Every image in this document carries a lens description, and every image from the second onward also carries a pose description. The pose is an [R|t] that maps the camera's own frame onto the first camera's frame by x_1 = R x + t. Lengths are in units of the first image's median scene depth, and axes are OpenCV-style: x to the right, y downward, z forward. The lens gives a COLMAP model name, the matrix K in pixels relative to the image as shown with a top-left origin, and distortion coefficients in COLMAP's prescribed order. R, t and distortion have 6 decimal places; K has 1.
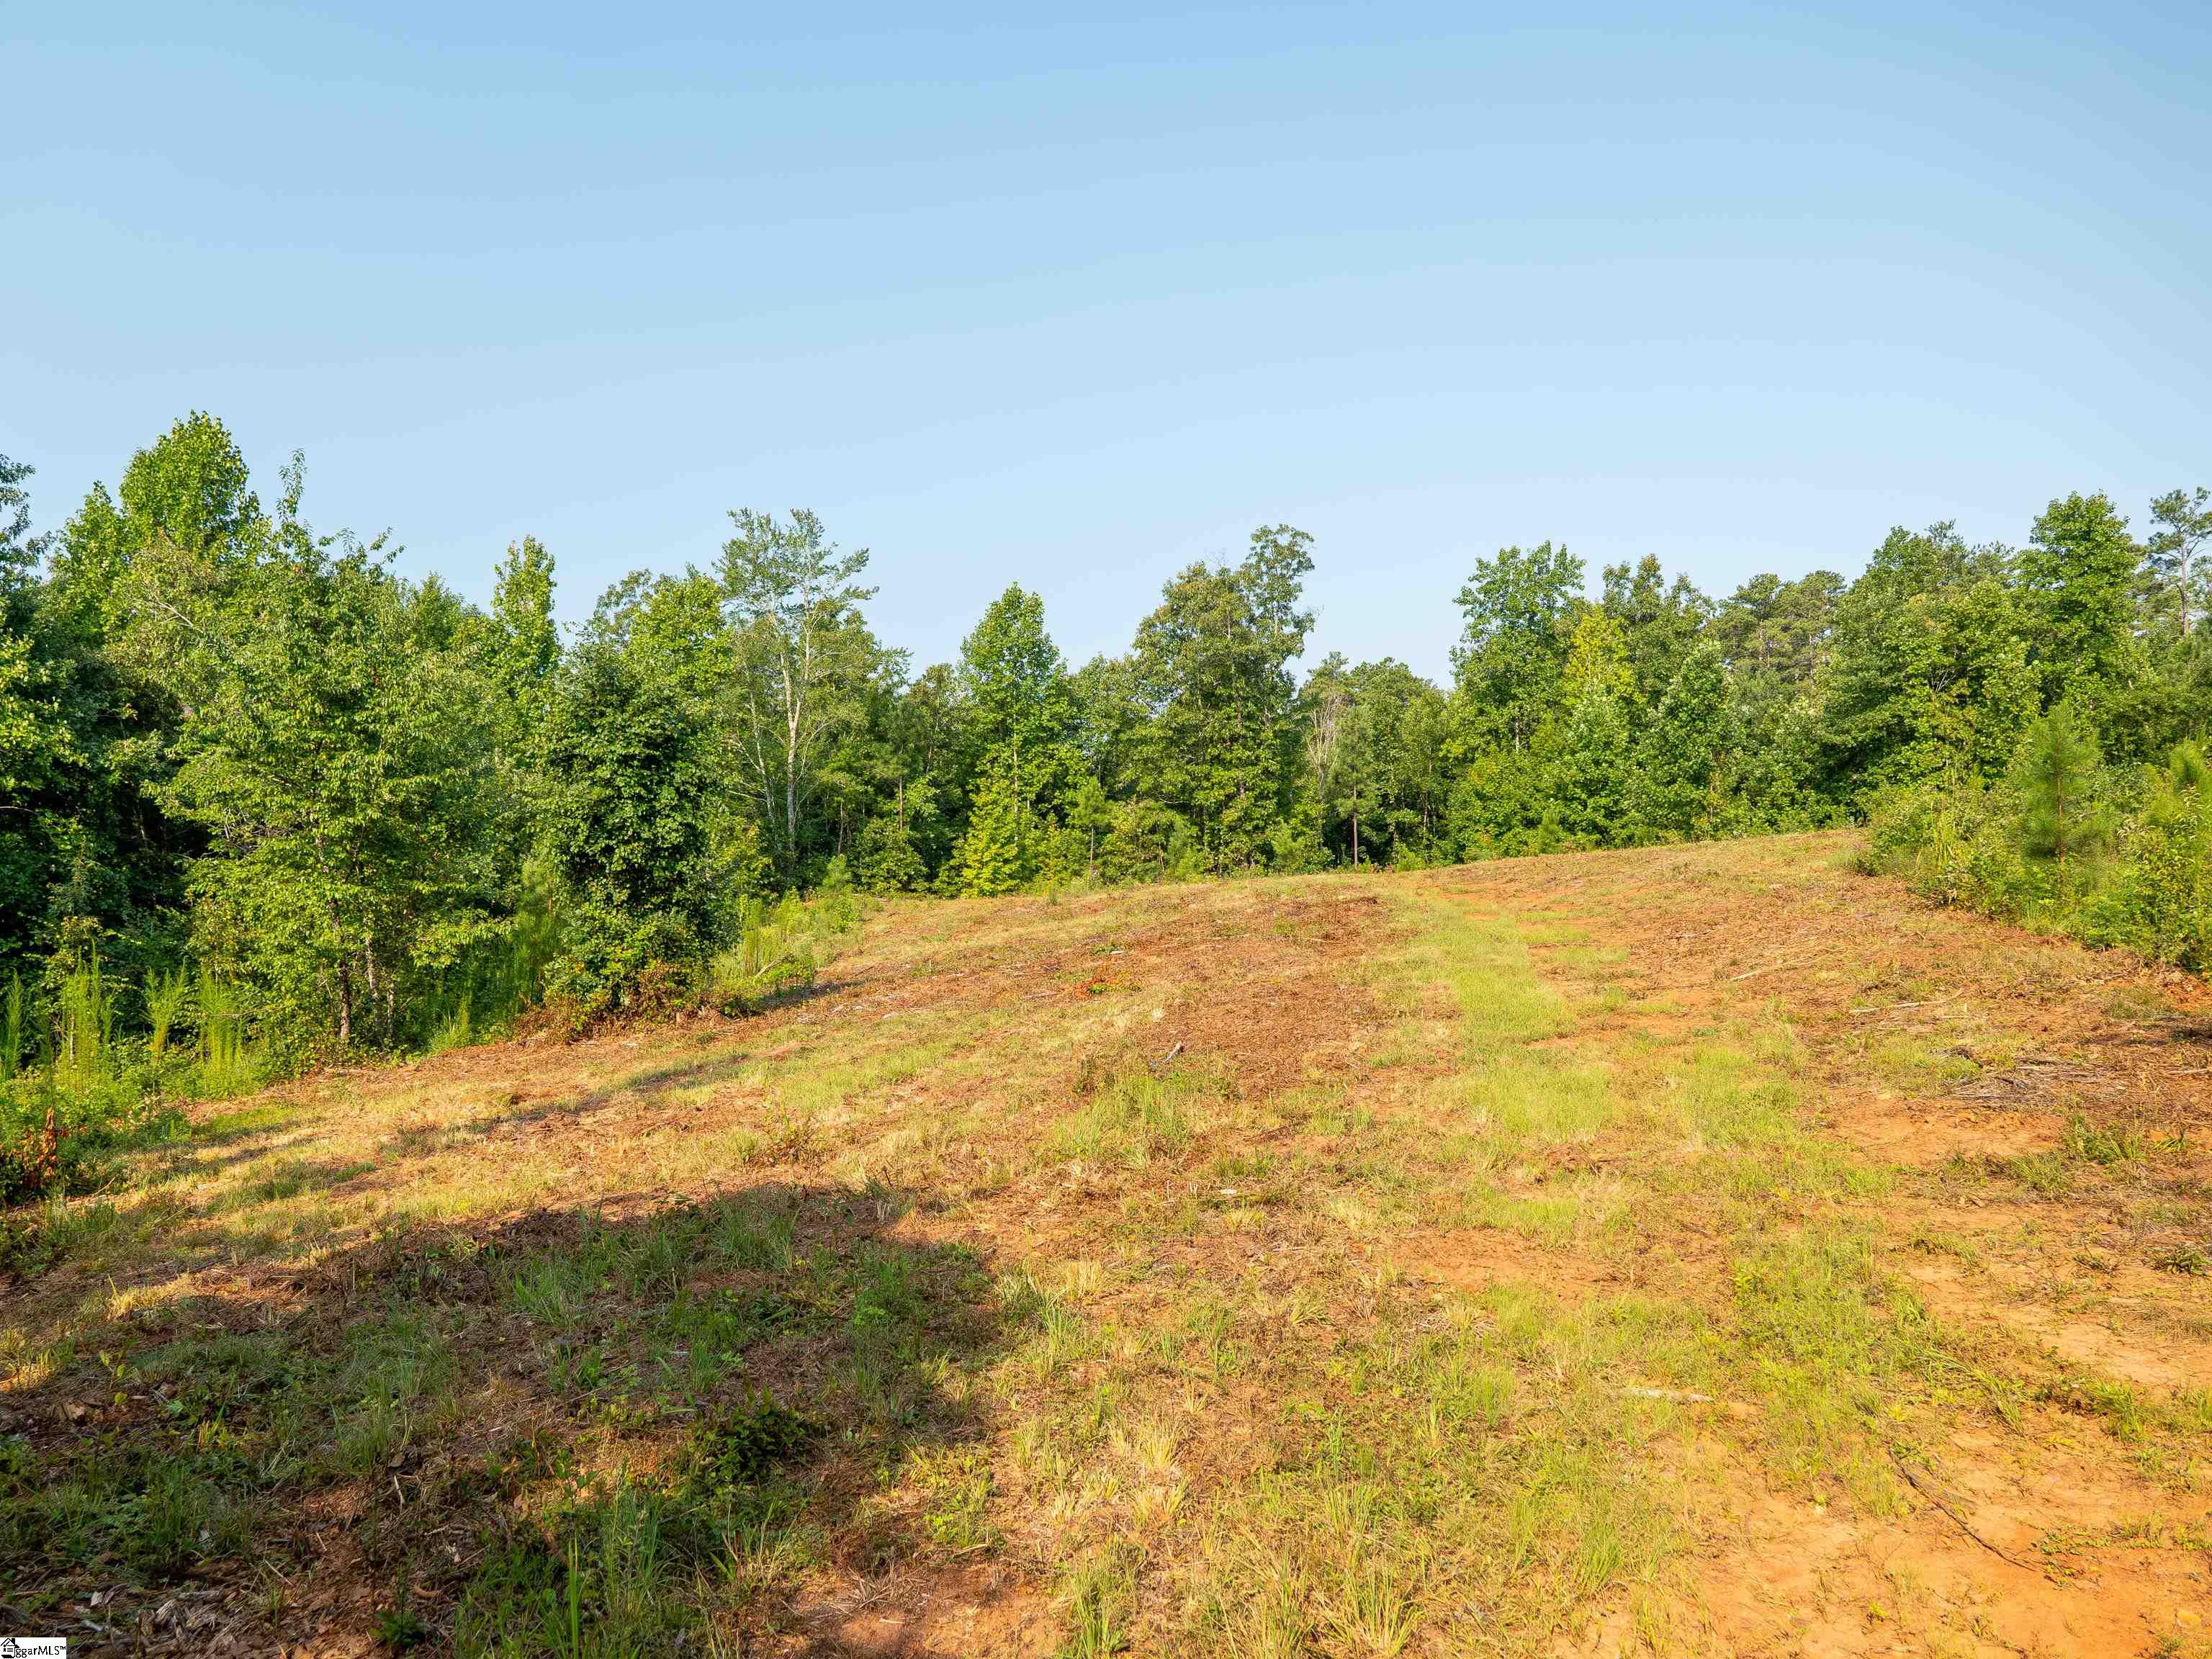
lens RADIAL K [[1648.2, 0, 1113.8], [0, 1648.2, 805.5], [0, 0, 1]] dist [-0.013135, 0.012160]
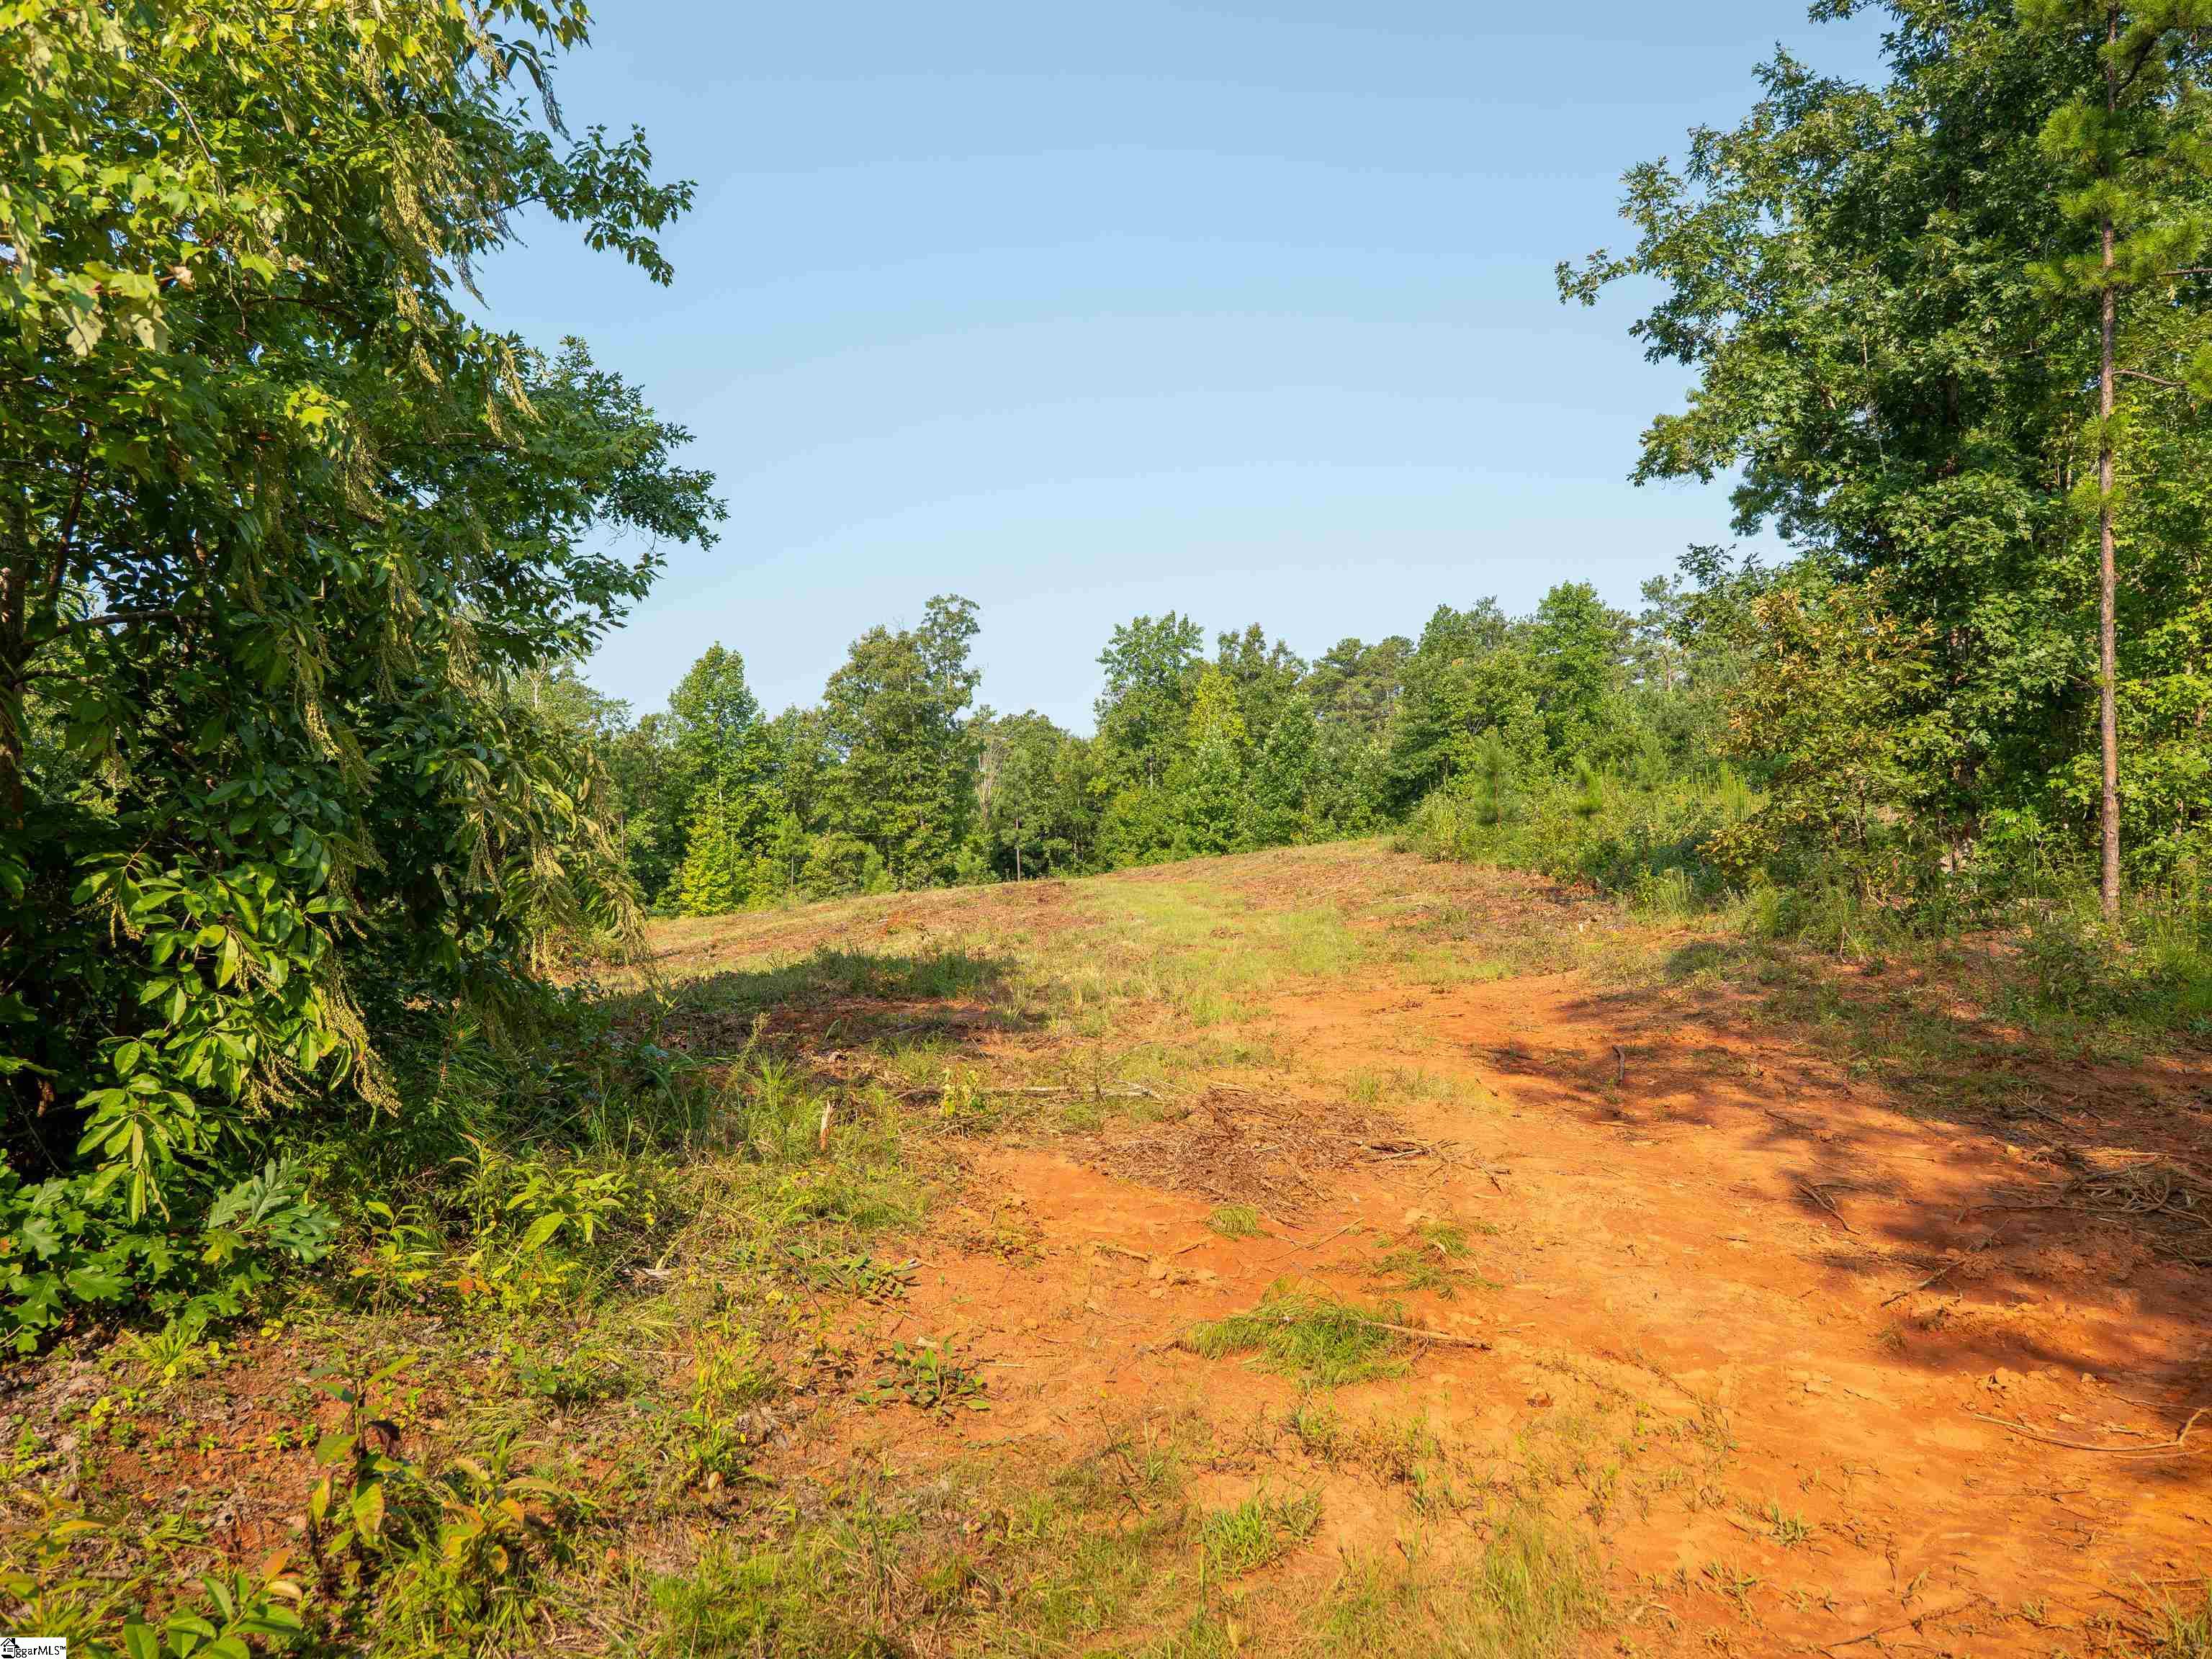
lens RADIAL K [[1648.2, 0, 1097.8], [0, 1648.2, 836.4], [0, 0, 1]] dist [-0.013135, 0.012160]
pose [[0.976588, -0.015553, 0.214557, -0.050231], [0.018677, 0.999747, -0.012543, 0.017494], [-0.214307, 0.016256, 0.976631, -0.158665]]
